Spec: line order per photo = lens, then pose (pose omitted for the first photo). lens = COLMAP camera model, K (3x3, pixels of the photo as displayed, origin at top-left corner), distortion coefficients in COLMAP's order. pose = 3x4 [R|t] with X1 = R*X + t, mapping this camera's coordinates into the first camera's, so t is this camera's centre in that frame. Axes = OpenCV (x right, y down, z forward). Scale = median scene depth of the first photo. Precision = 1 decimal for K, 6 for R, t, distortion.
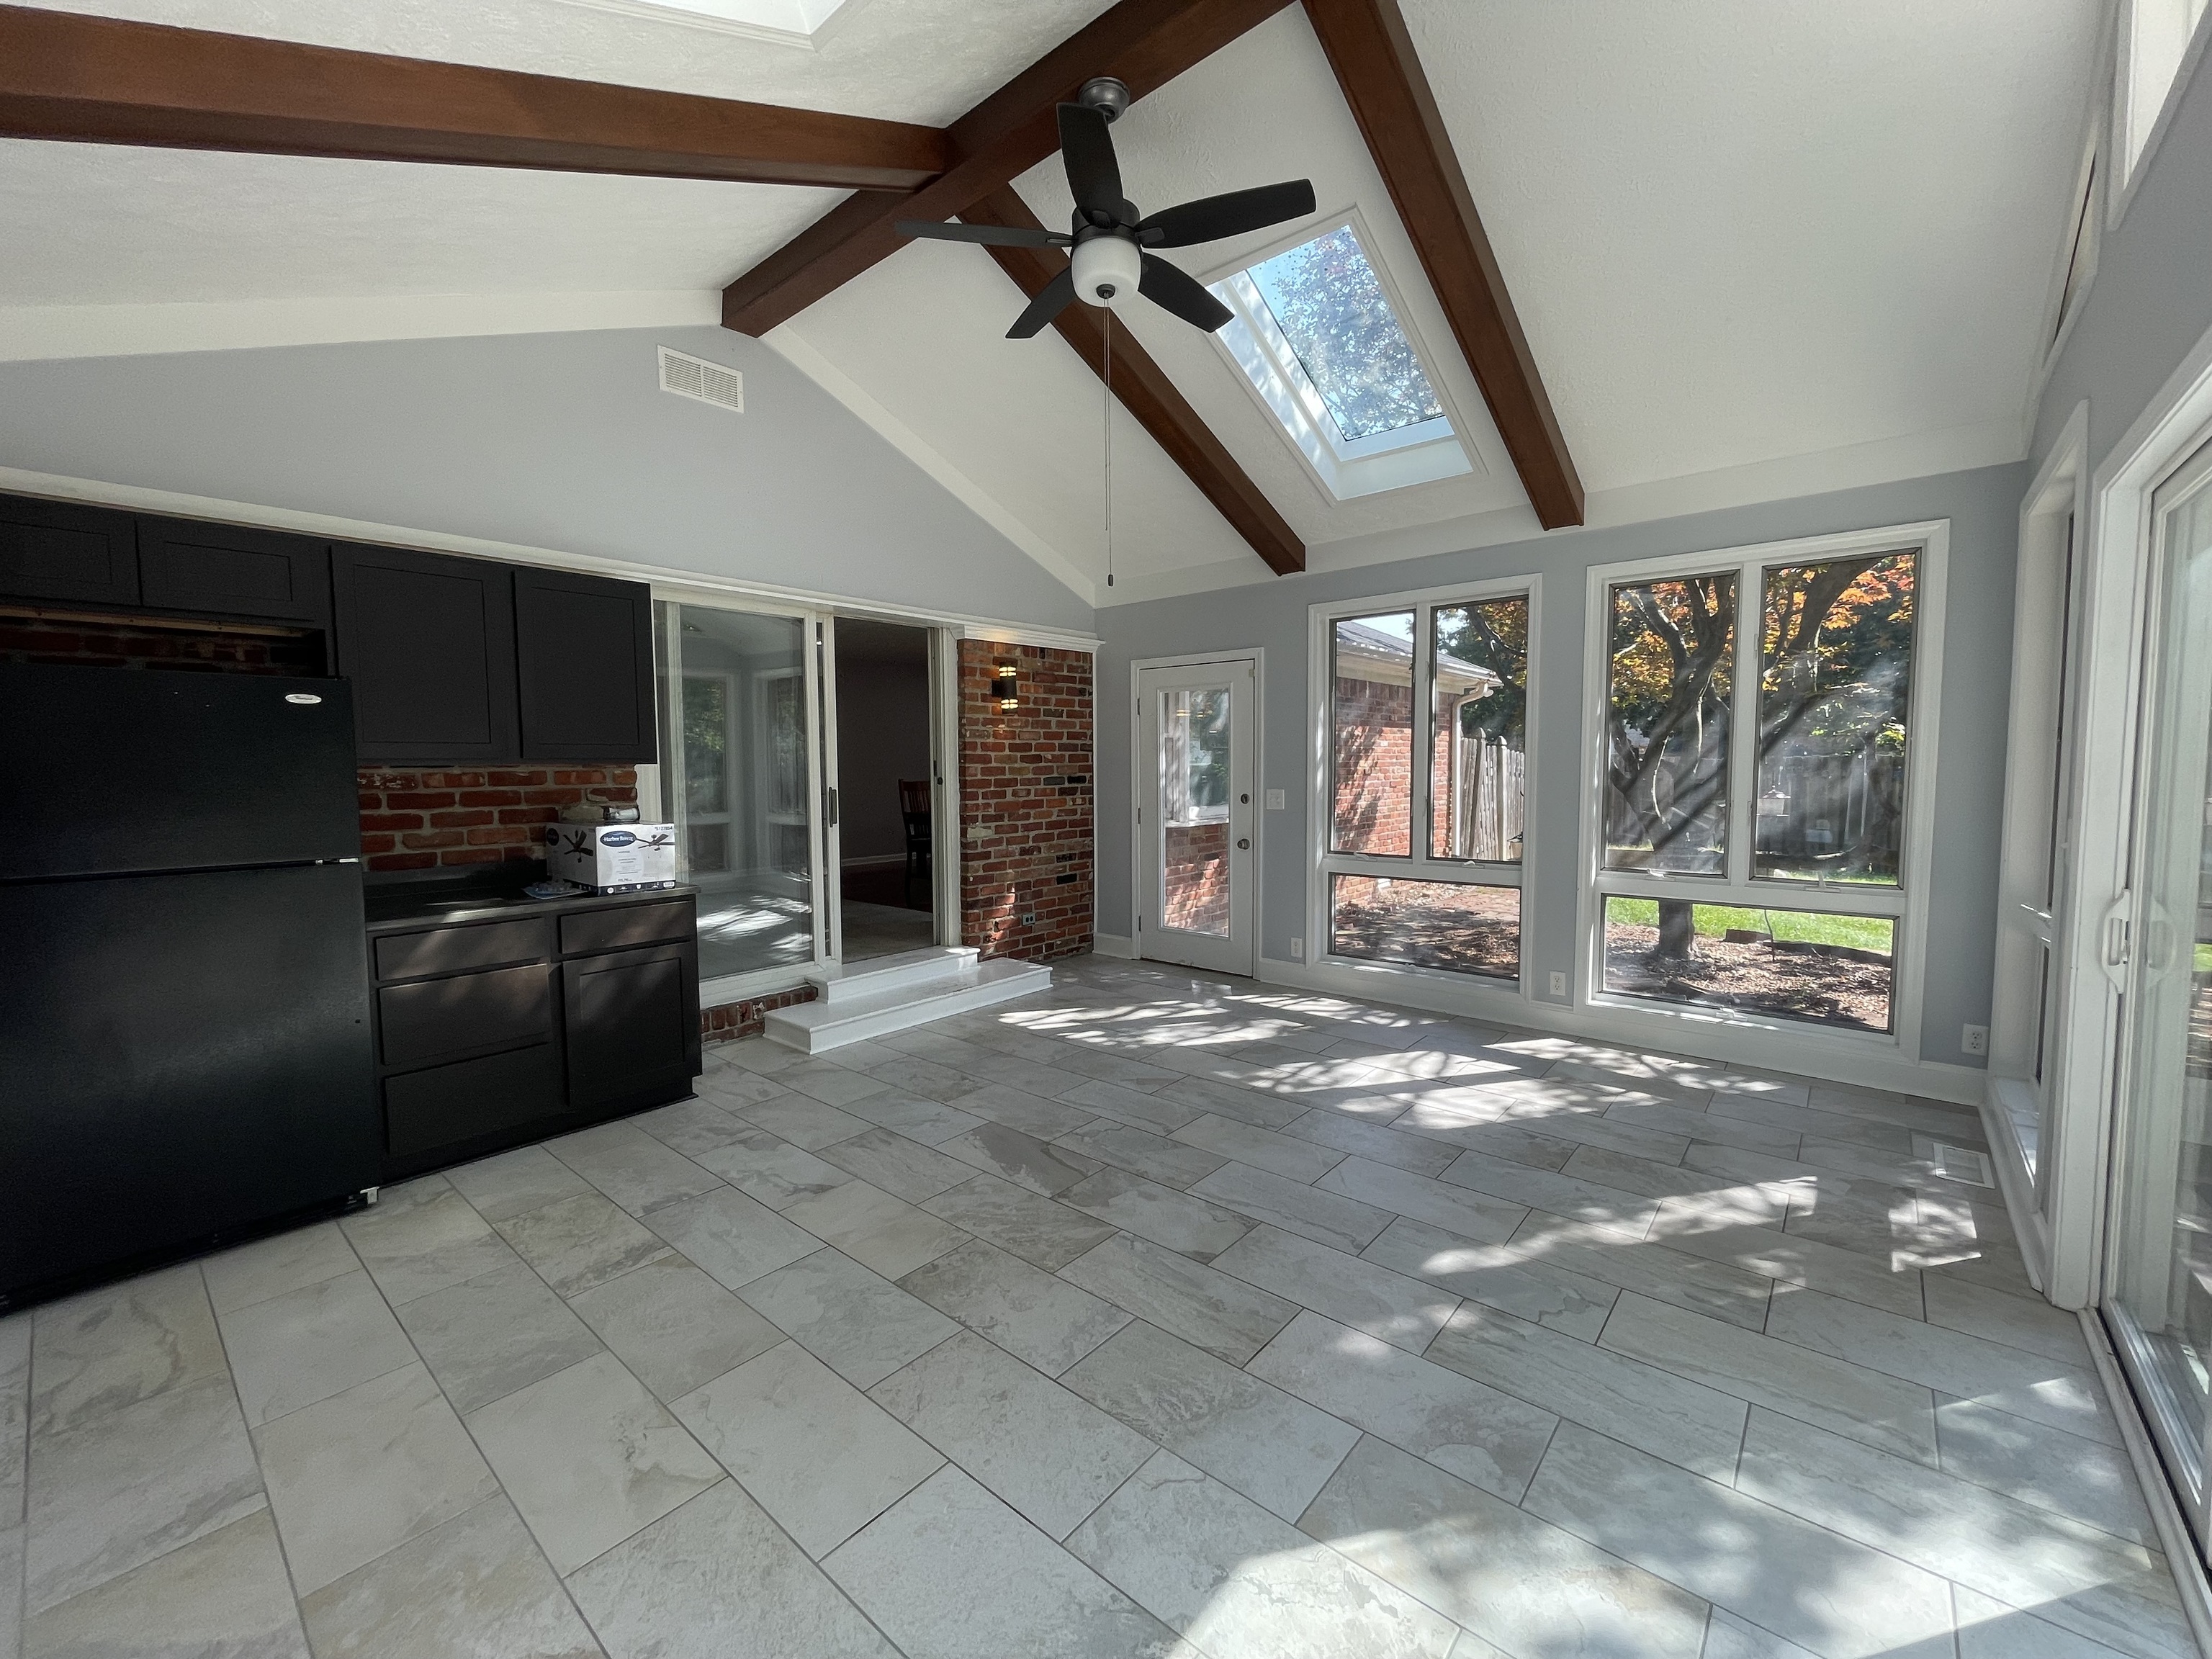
lens RADIAL K [[896.2, 0, 1107.0], [0, 896.2, 822.2], [0, 0, 1]] dist [0.000525, -0.000886]
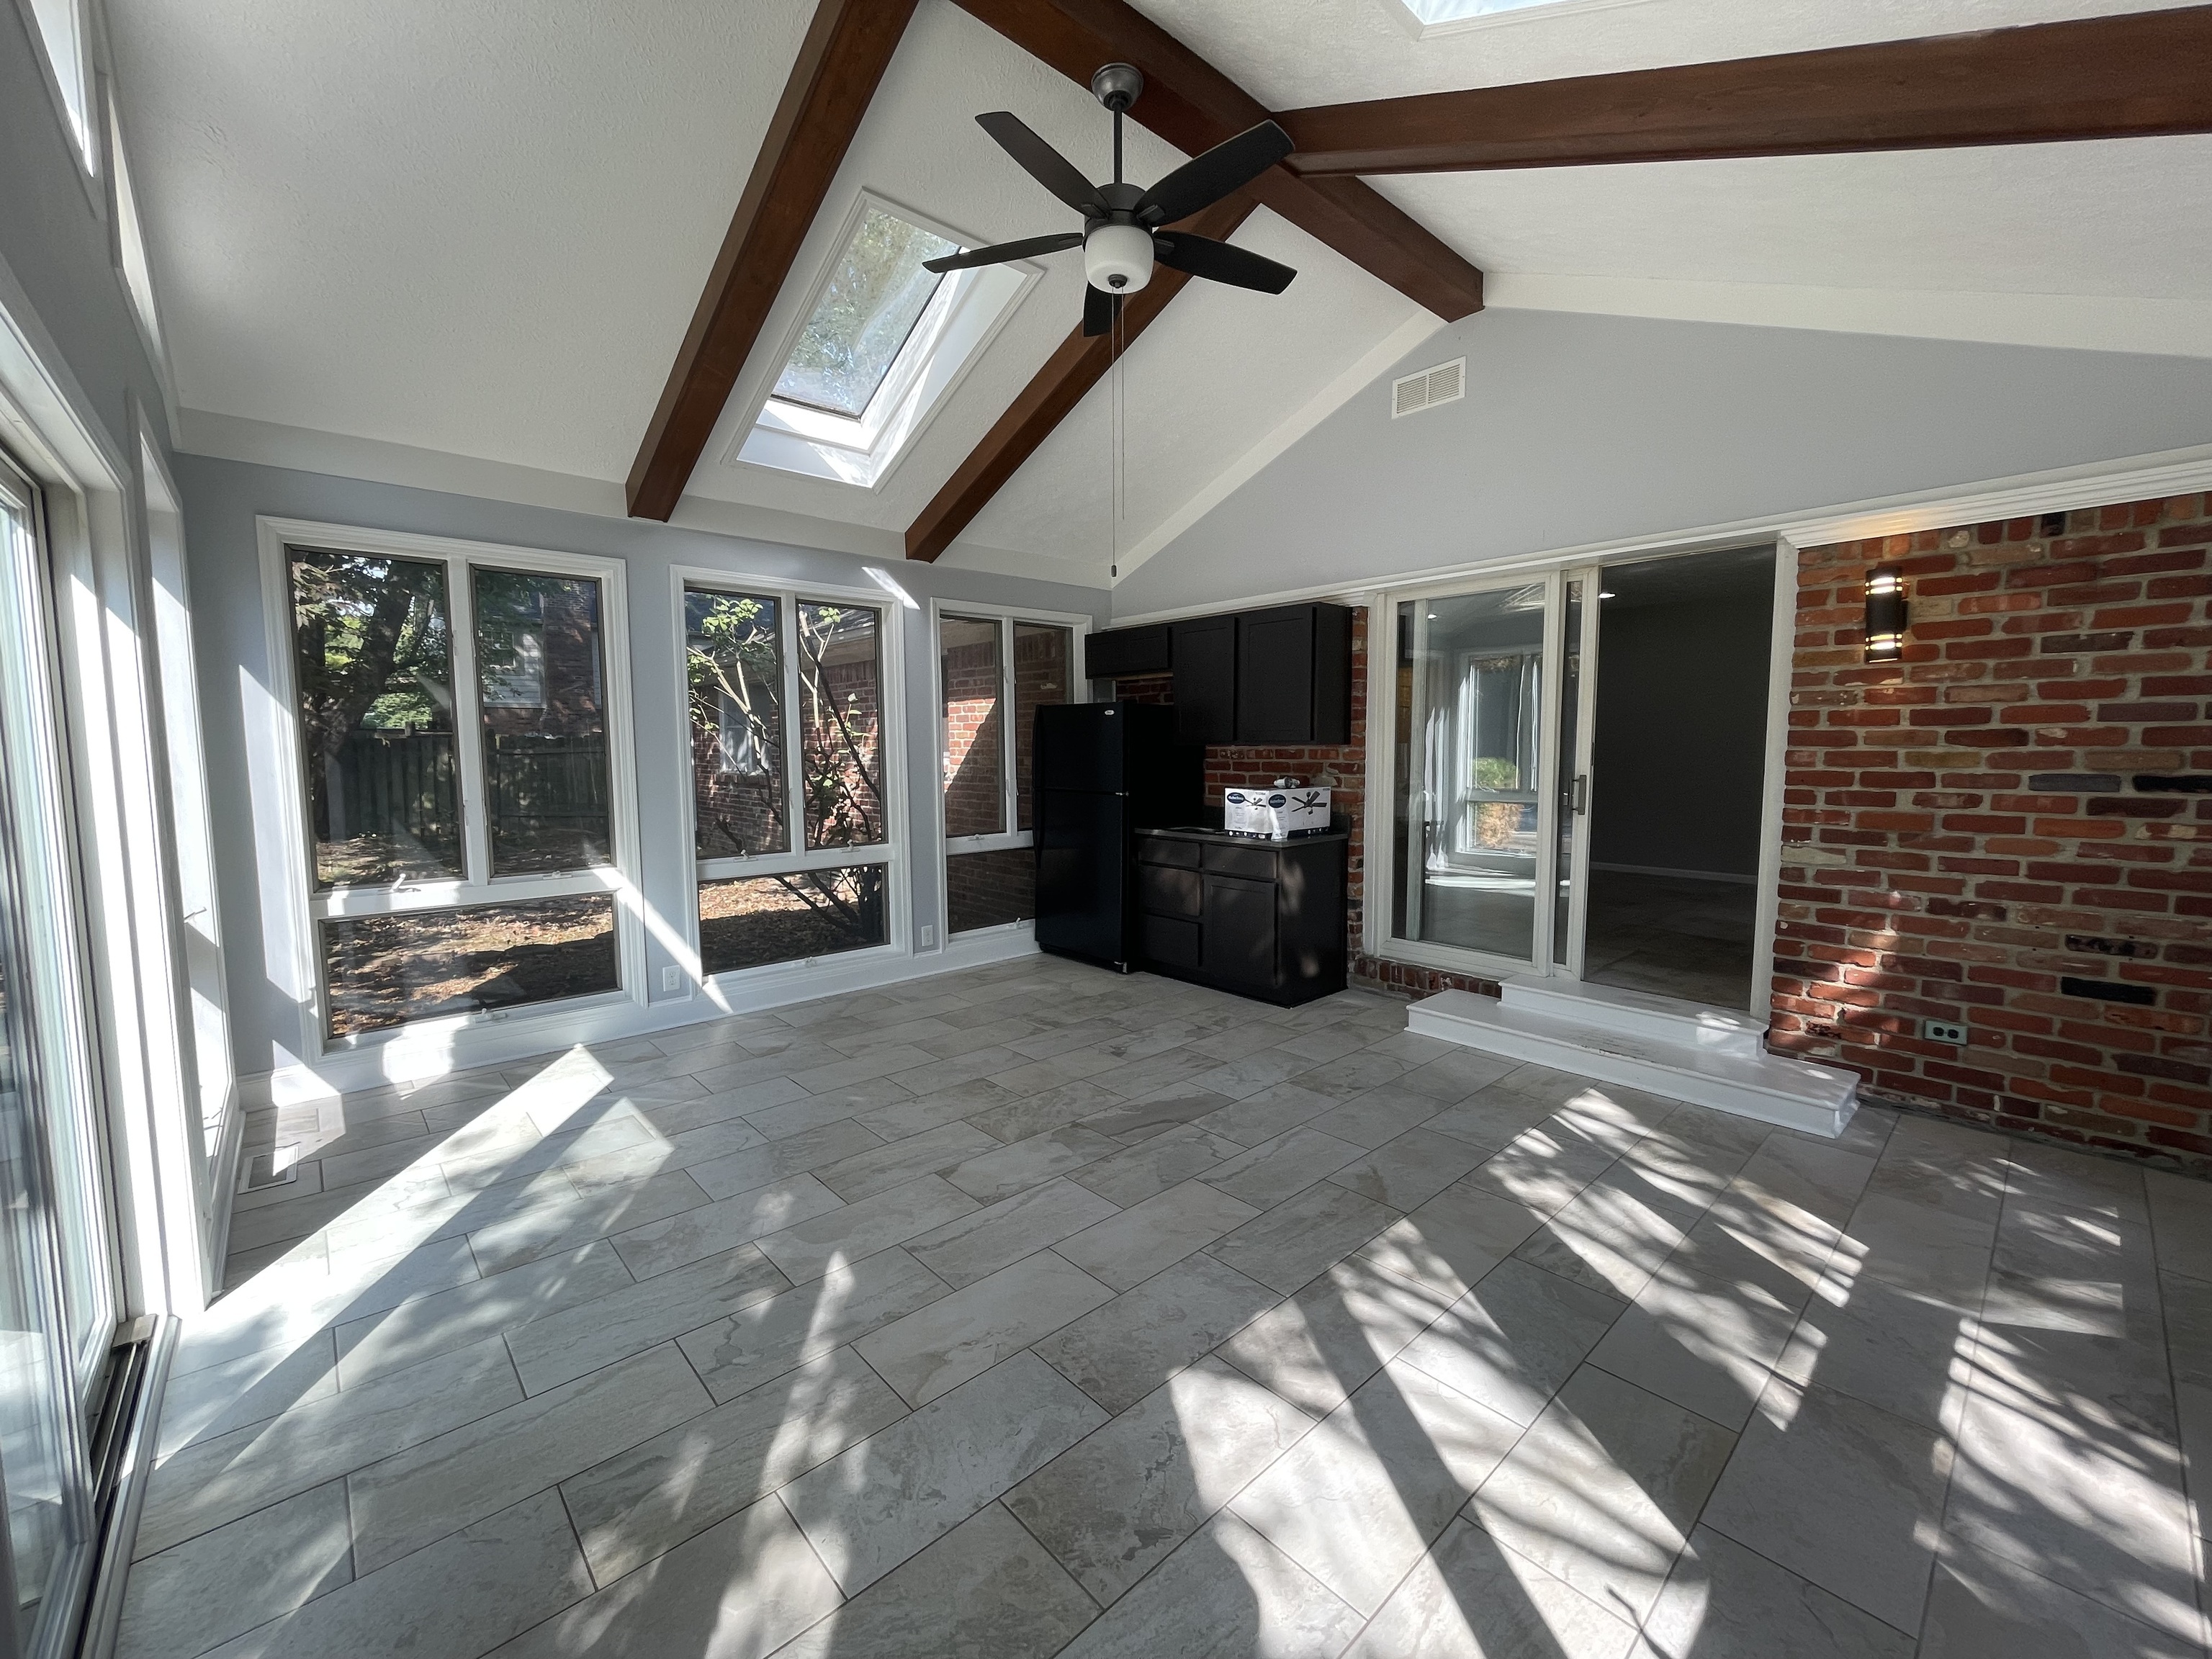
lens RADIAL K [[896.2, 0, 1108.4], [0, 896.2, 824.5], [0, 0, 1]] dist [0.000525, -0.000886]
pose [[-0.122866, 0.097684, -0.987604, 0.672718], [-0.060914, 0.992525, 0.105749, -0.059081], [0.990552, 0.073152, -0.115997, 0.738362]]
